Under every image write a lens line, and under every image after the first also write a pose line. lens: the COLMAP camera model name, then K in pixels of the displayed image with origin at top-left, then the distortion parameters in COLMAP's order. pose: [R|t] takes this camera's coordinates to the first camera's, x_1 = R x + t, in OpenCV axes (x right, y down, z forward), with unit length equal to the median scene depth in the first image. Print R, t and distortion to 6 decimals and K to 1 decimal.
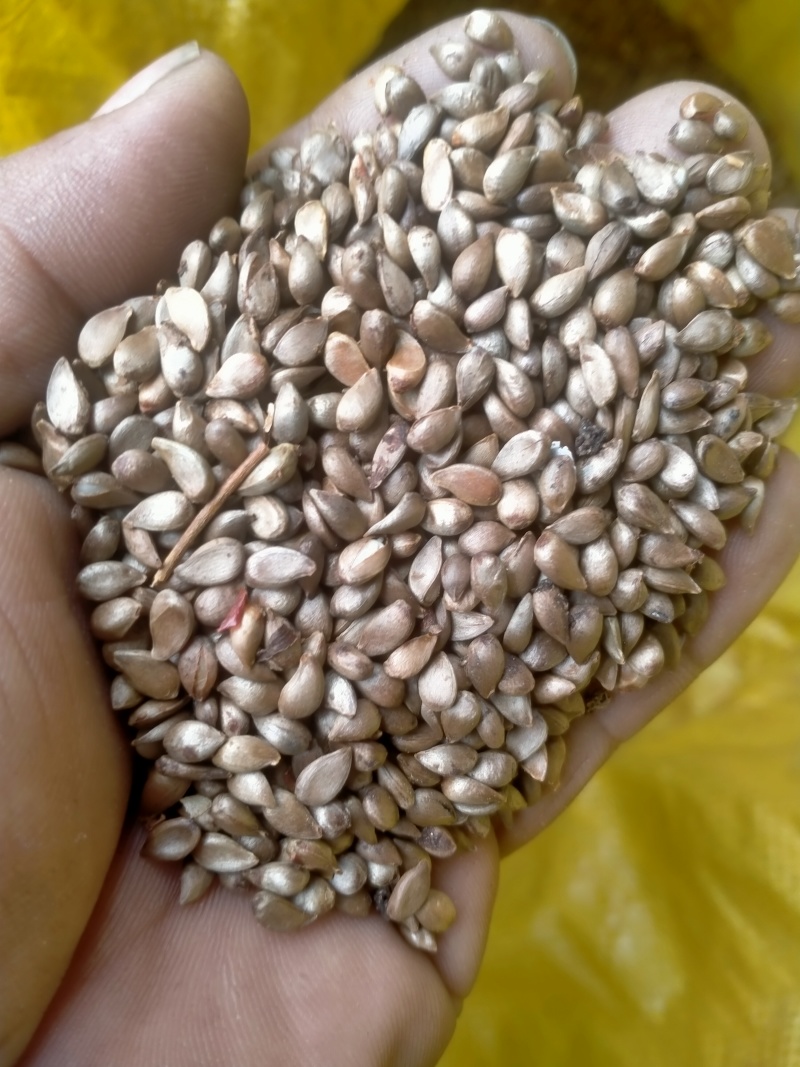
lens RADIAL K [[876.4, 0, 400.0], [0, 876.4, 533.5], [0, 0, 1]] dist [-0.003896, -0.007035]
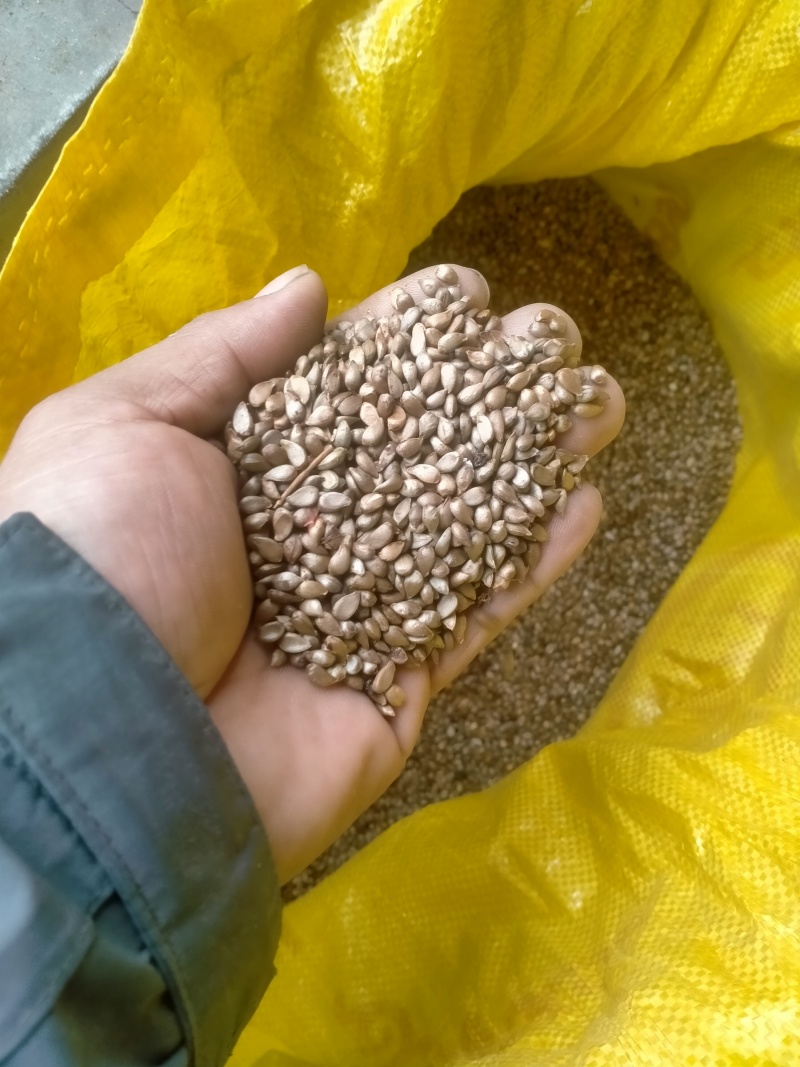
lens RADIAL K [[876.4, 0, 400.0], [0, 876.4, 533.5], [0, 0, 1]] dist [-0.003896, -0.007035]
pose [[0.997214, 0.062485, 0.040734, -0.055980], [-0.053675, 0.980354, -0.189804, 0.493721], [-0.051794, 0.187089, 0.980977, -1.066269]]
